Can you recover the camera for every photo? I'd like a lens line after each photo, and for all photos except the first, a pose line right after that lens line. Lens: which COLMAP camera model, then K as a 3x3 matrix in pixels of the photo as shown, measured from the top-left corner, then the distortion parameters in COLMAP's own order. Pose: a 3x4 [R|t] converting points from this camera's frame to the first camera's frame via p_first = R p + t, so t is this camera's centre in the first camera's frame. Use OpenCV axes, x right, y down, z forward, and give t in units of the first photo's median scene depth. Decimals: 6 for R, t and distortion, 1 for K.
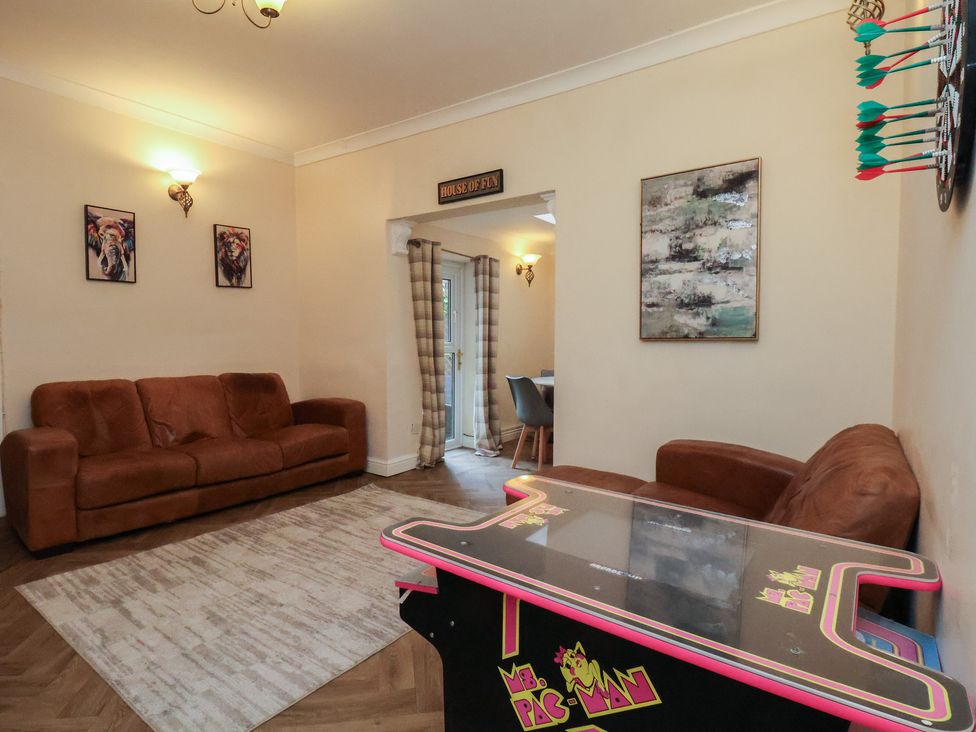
lens RADIAL K [[523.7, 0, 483.2], [0, 523.7, 366.7], [0, 0, 1]] dist [0.002154, -0.013011]
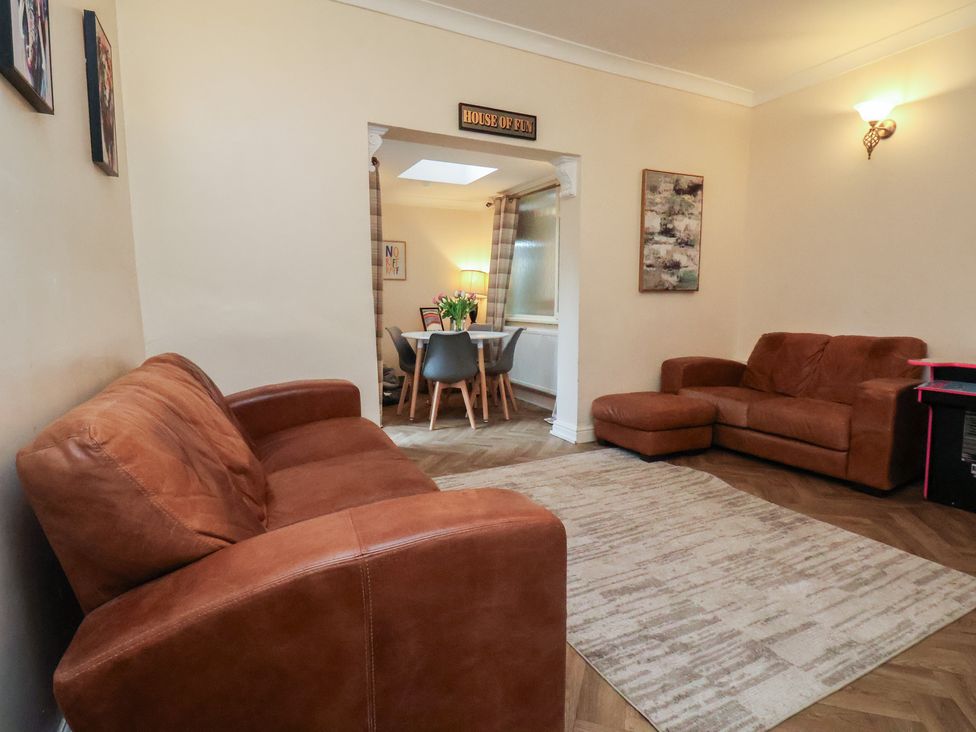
lens RADIAL K [[523.7, 0, 447.5], [0, 523.7, 378.3], [0, 0, 1]] dist [0.002154, -0.013011]
pose [[0.469865, -0.131186, 0.872936, -1.214272], [0.054840, 0.991323, 0.119460, -0.018828], [-0.881033, -0.008258, 0.472982, 0.847096]]
